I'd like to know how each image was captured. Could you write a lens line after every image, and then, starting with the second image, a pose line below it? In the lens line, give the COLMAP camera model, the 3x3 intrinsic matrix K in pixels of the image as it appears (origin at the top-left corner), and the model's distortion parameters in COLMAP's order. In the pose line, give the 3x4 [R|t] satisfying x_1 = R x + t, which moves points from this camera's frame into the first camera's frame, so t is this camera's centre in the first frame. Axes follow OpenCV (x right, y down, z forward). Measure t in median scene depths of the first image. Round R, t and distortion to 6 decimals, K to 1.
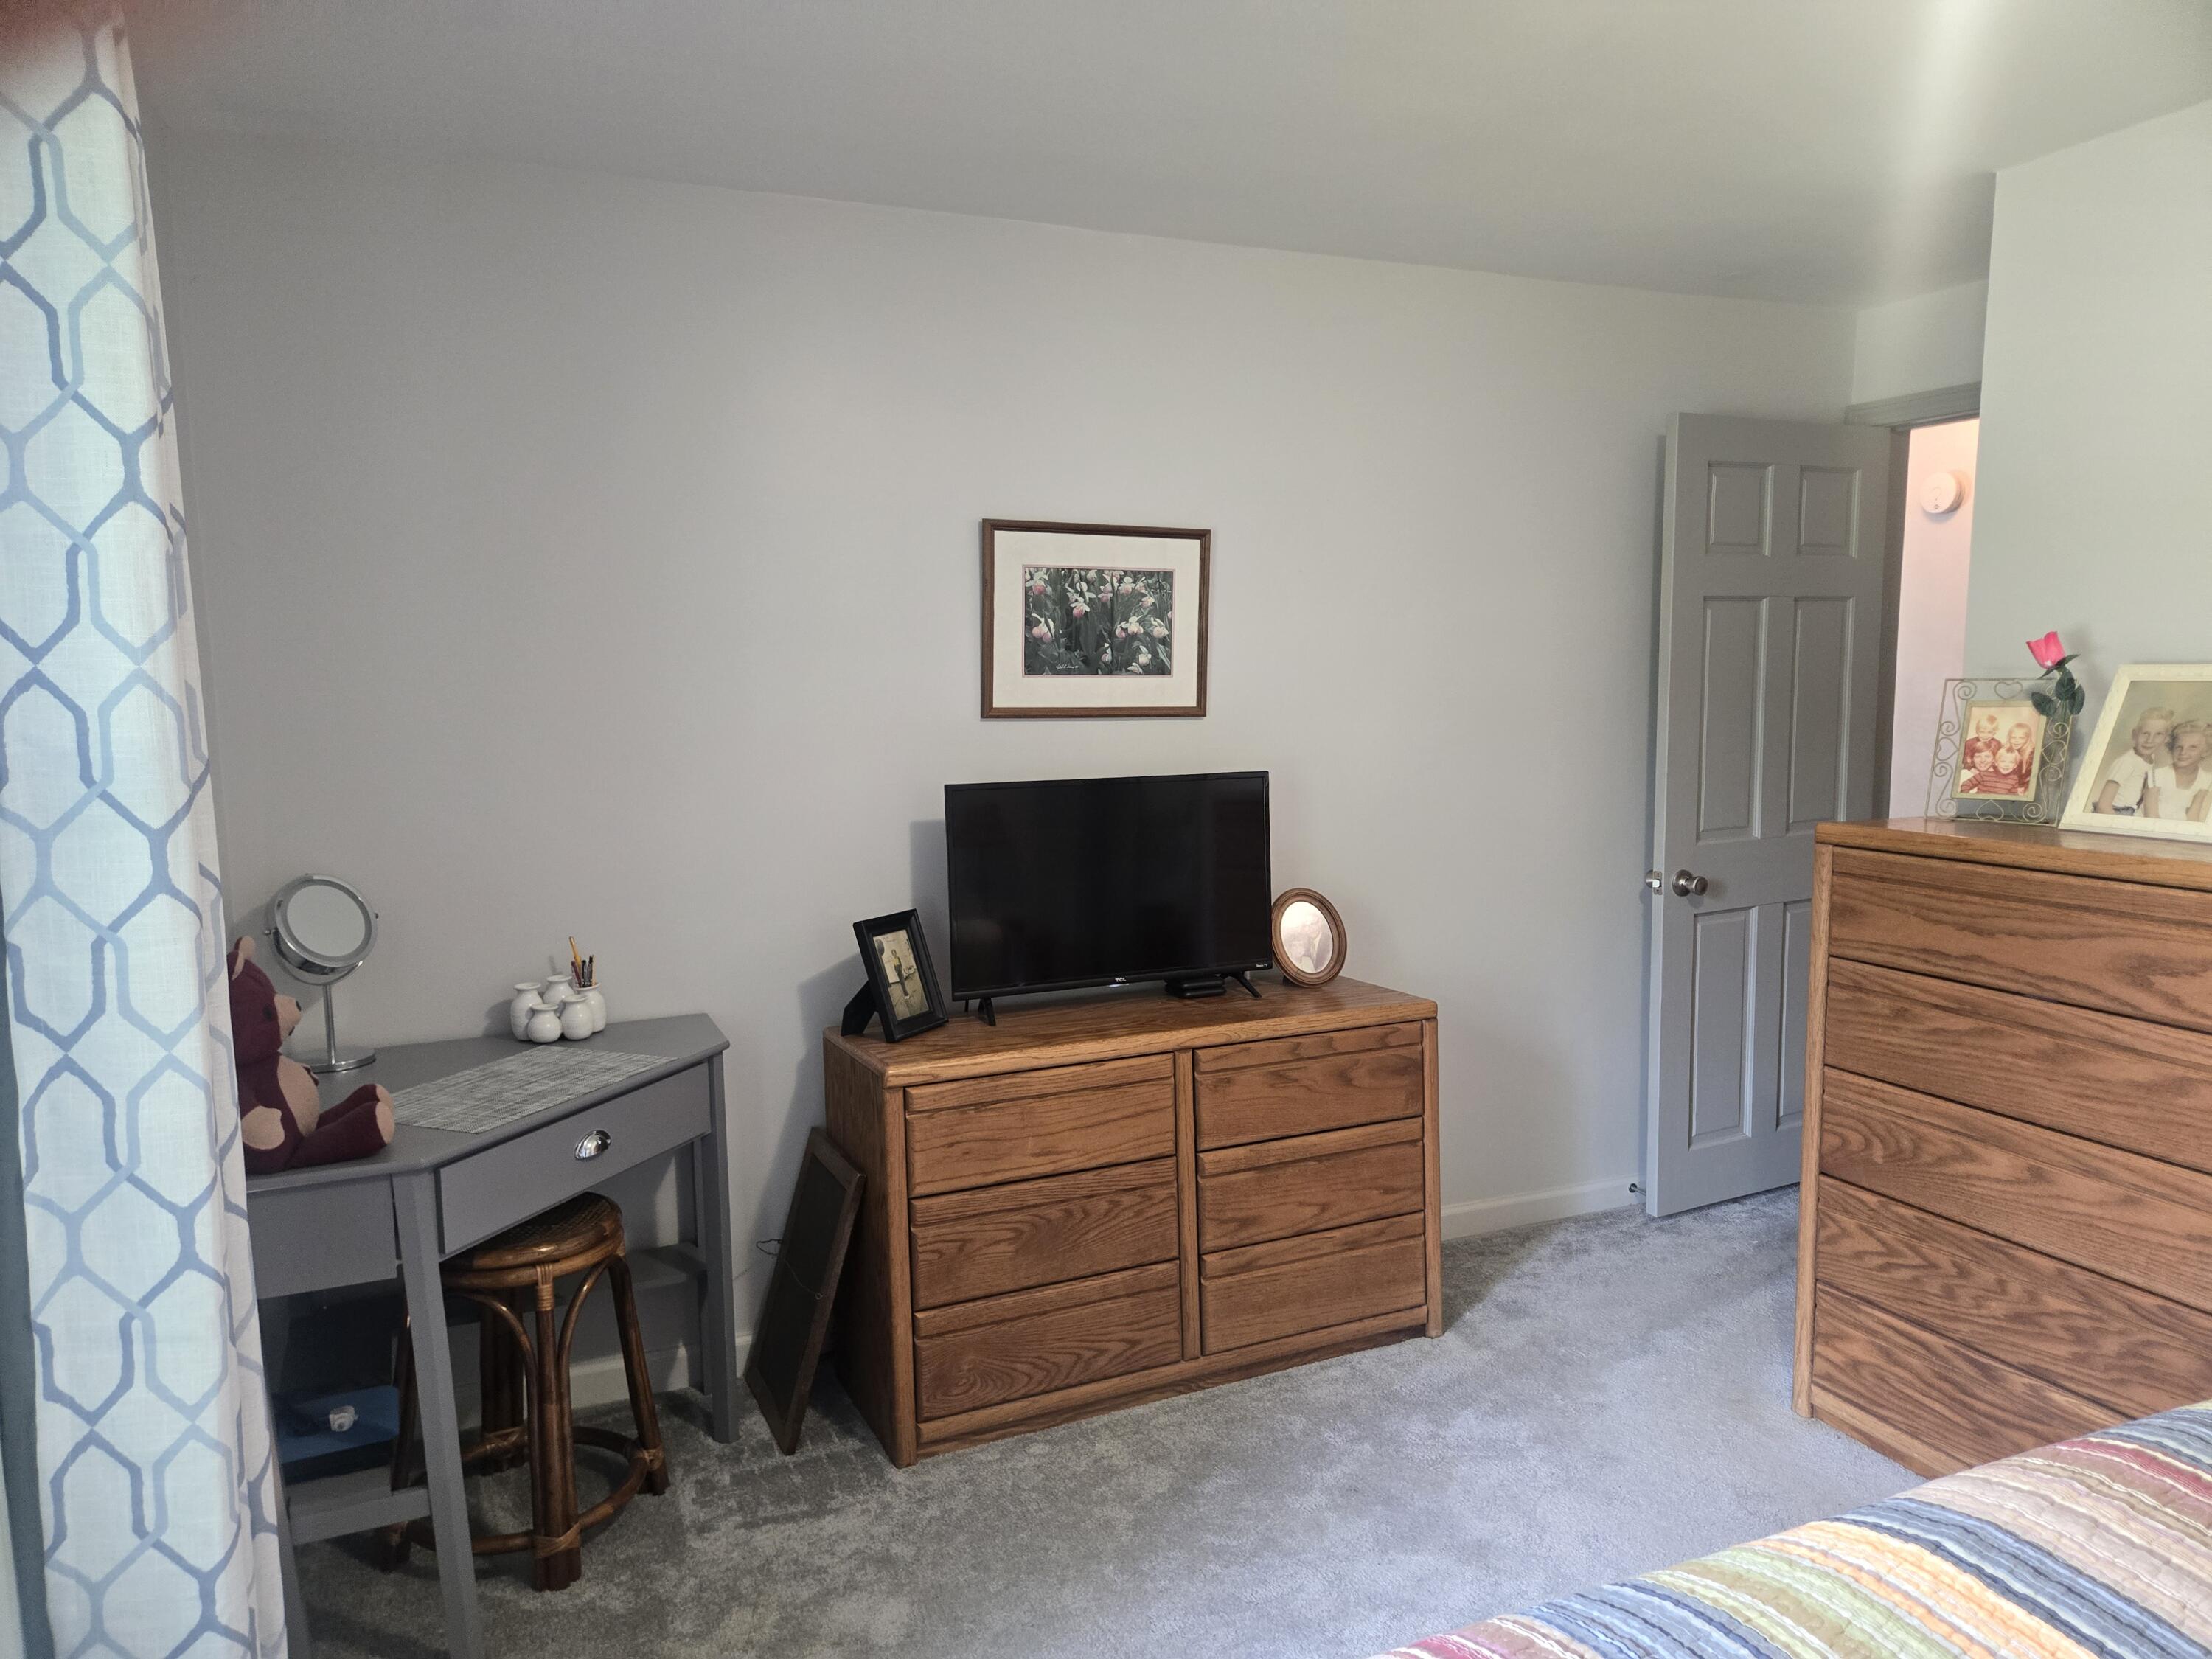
lens RADIAL K [[1460.8, 0, 1101.2], [0, 1460.8, 835.1], [0, 0, 1]] dist [0.047044, -0.044815]
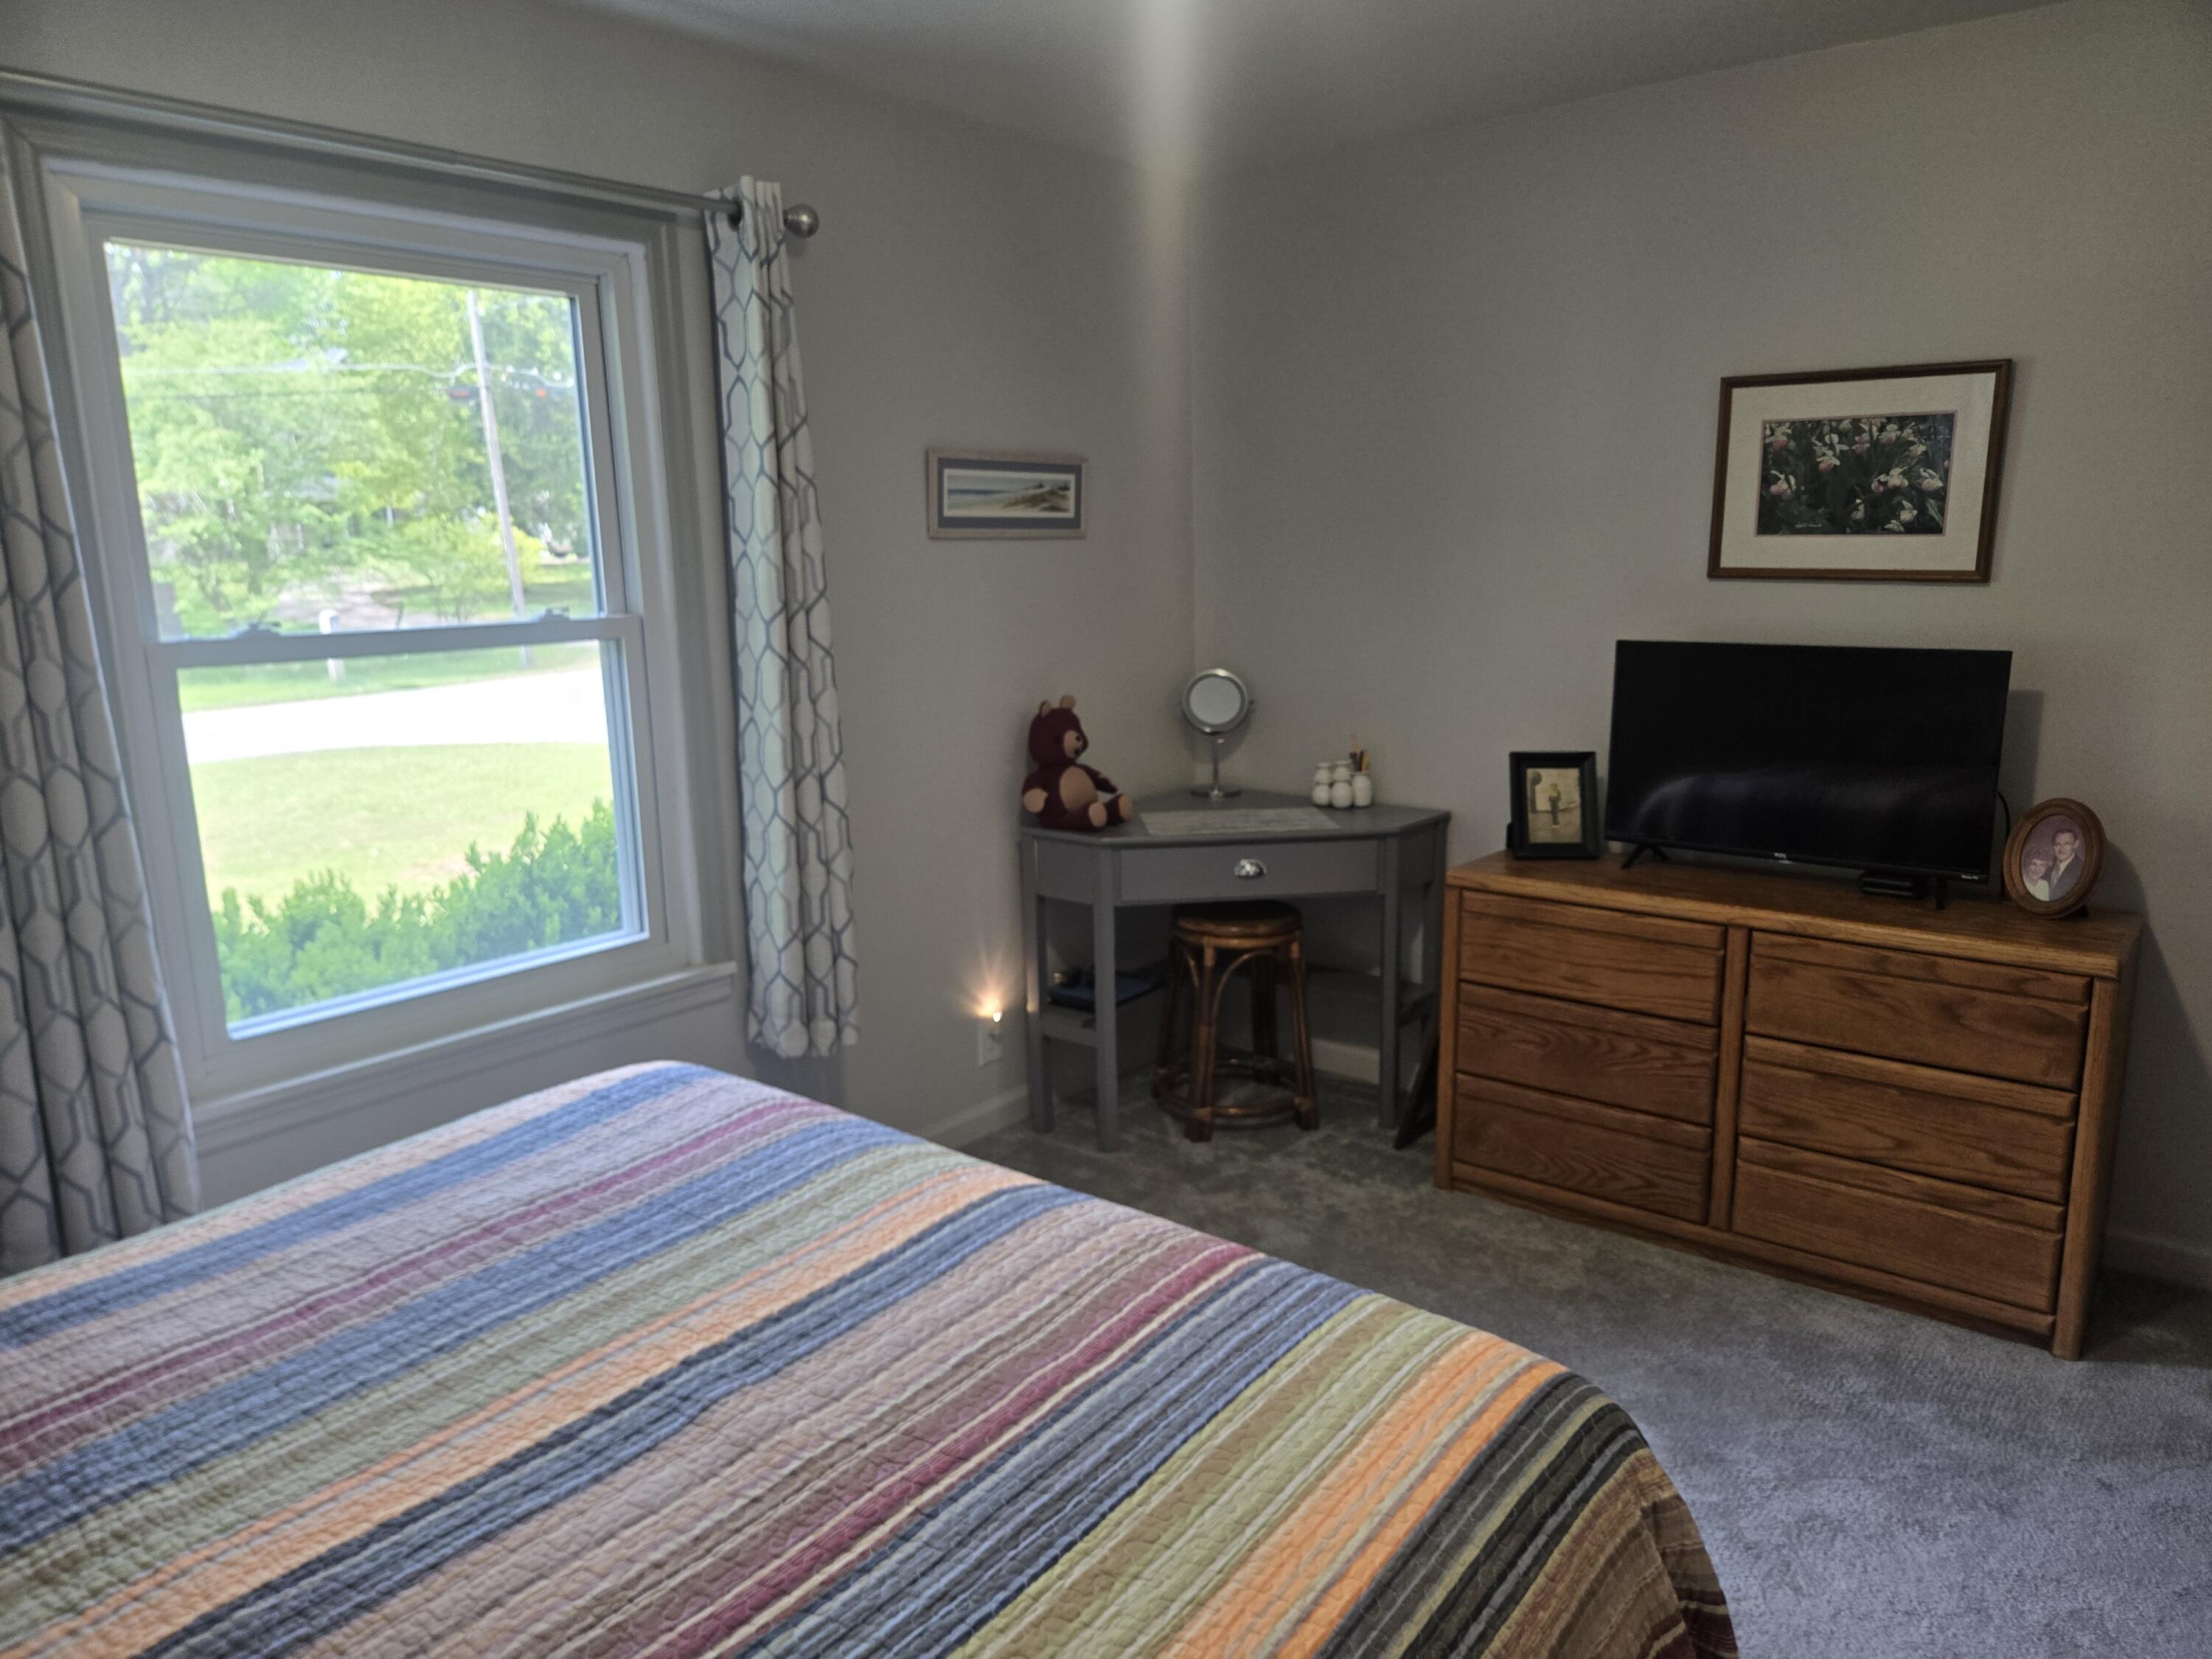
lens RADIAL K [[1460.8, 0, 1117.2], [0, 1460.8, 841.1], [0, 0, 1]] dist [0.047044, -0.044815]
pose [[0.474671, 0.187902, -0.859872, 0.664142], [-0.082201, 0.982140, 0.169243, -0.040982], [0.876316, -0.009652, 0.481640, 0.148621]]
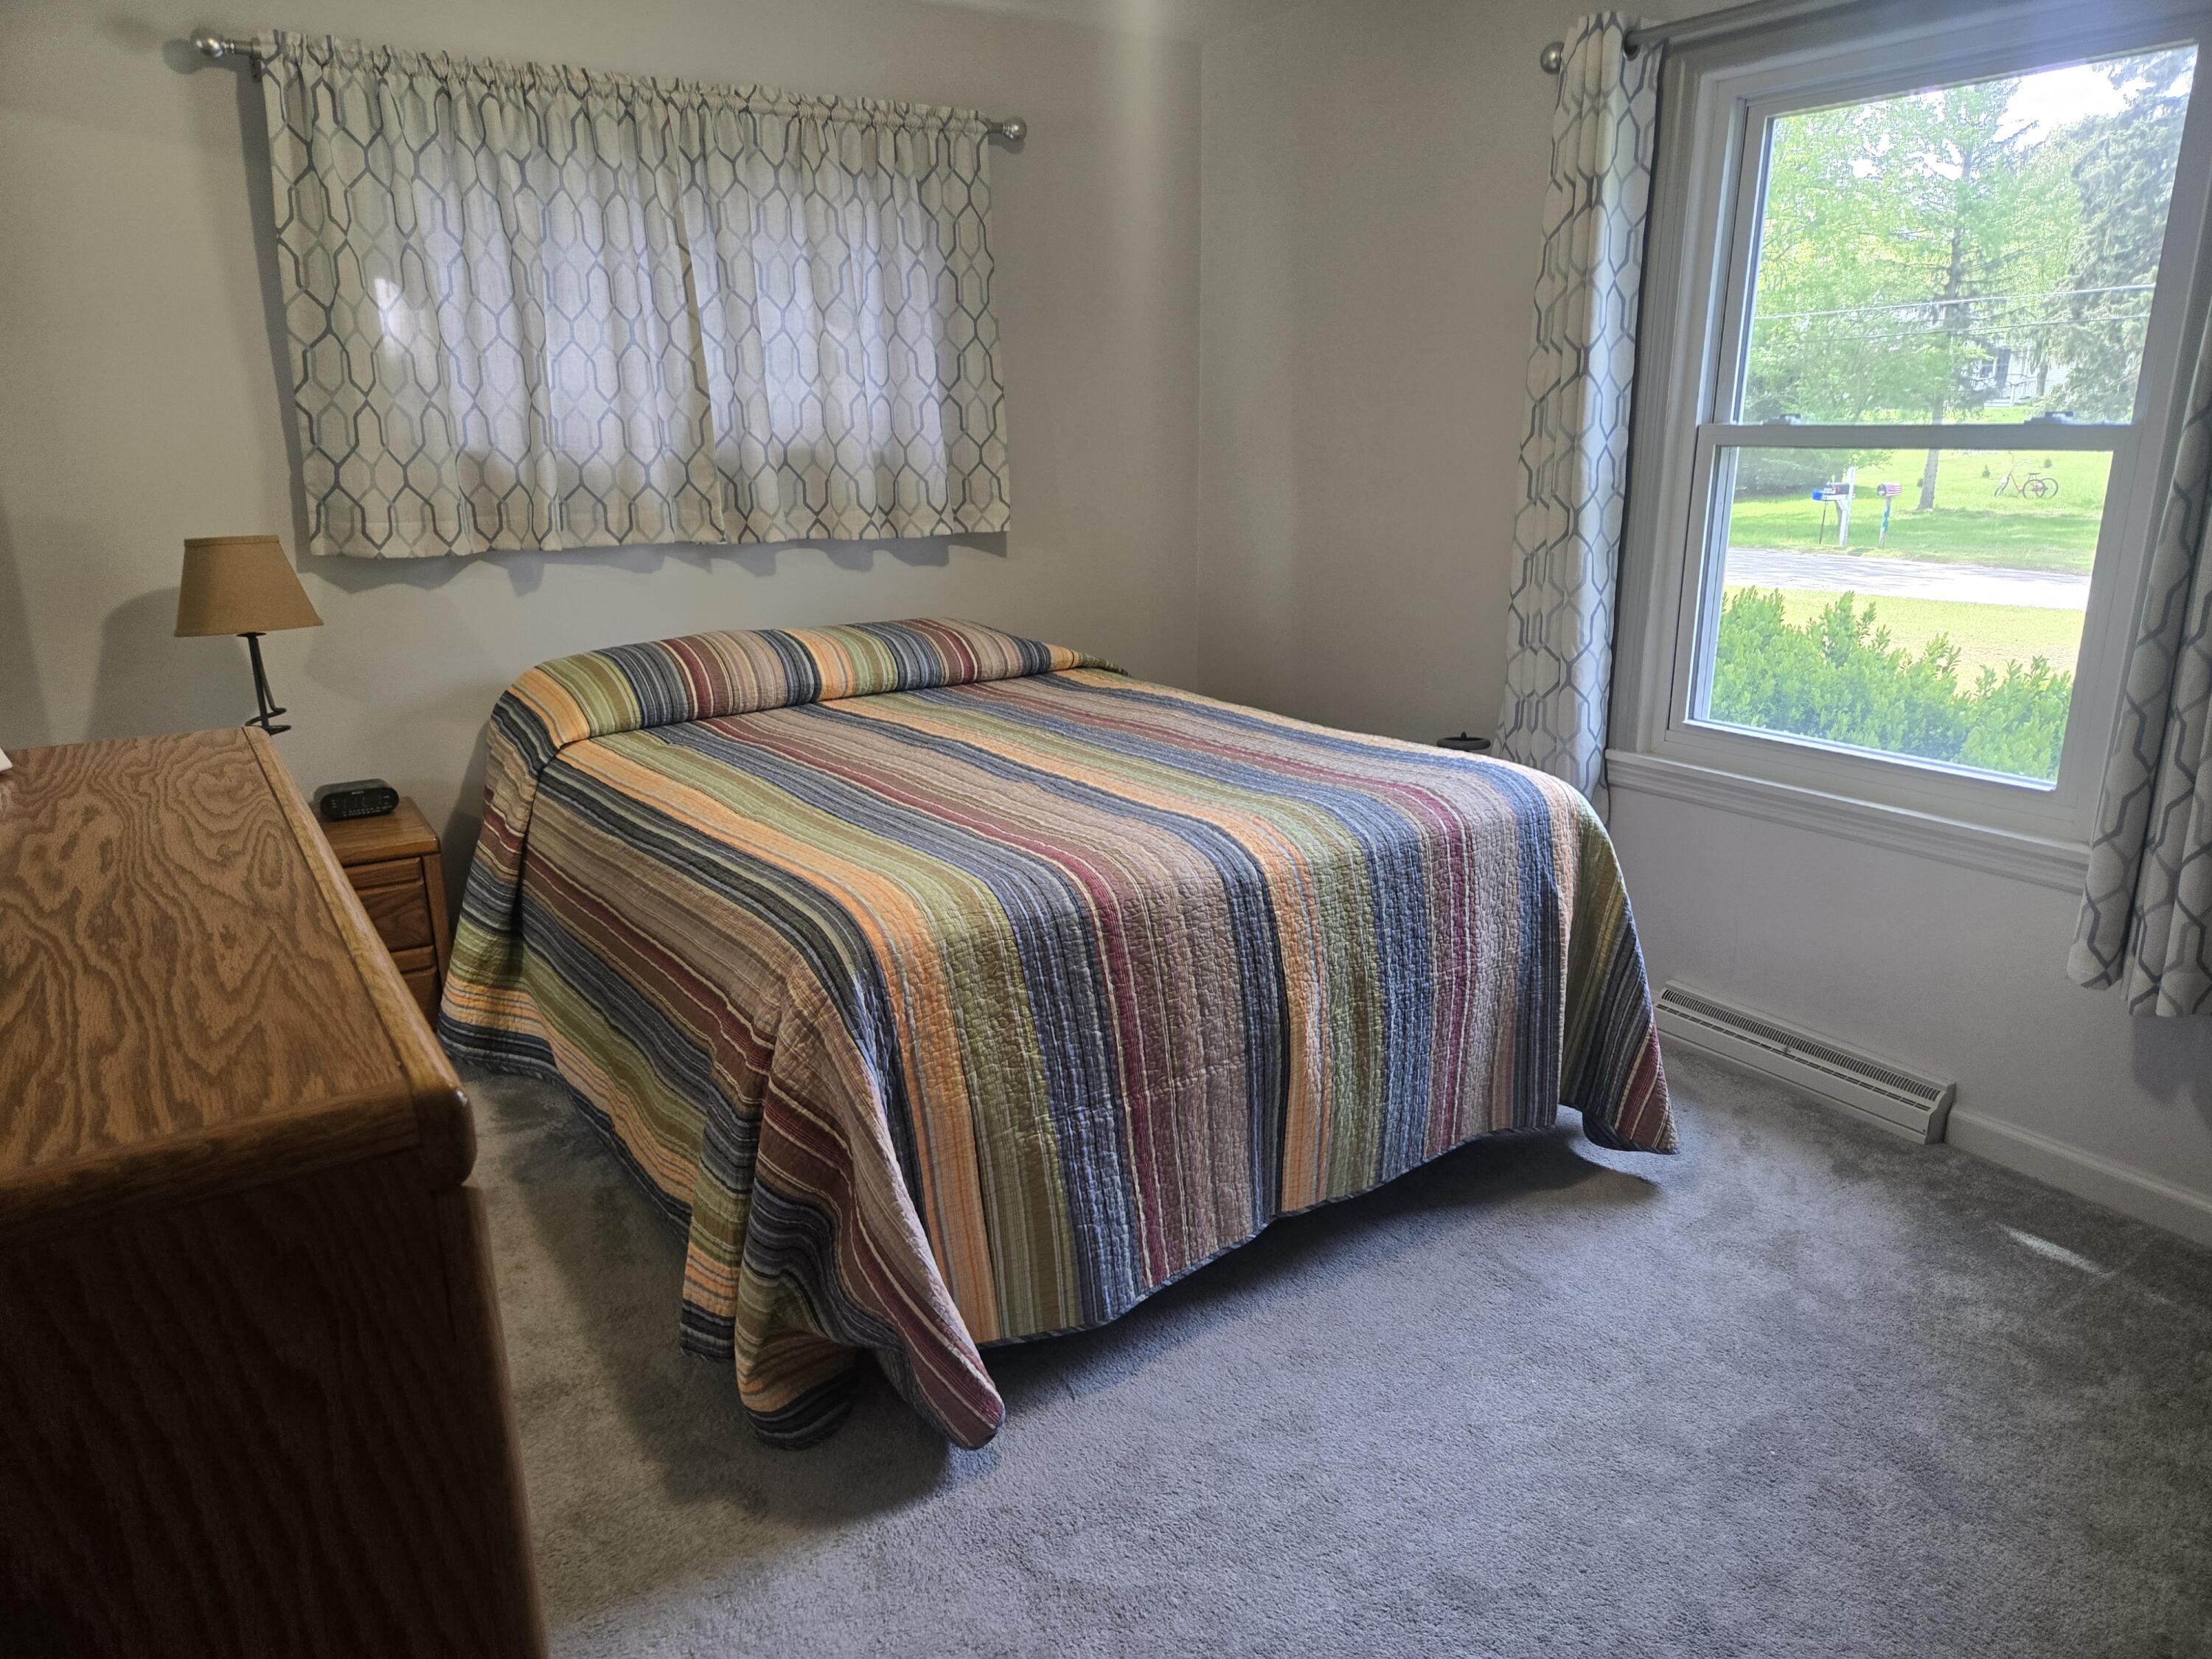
lens RADIAL K [[1460.8, 0, 1119.6], [0, 1460.8, 835.3], [0, 0, 1]] dist [0.047044, -0.044815]
pose [[-0.982314, 0.081139, -0.168746, 0.386727], [0.011972, 0.926603, 0.375850, -0.097330], [0.186856, 0.367183, -0.911187, 1.024472]]
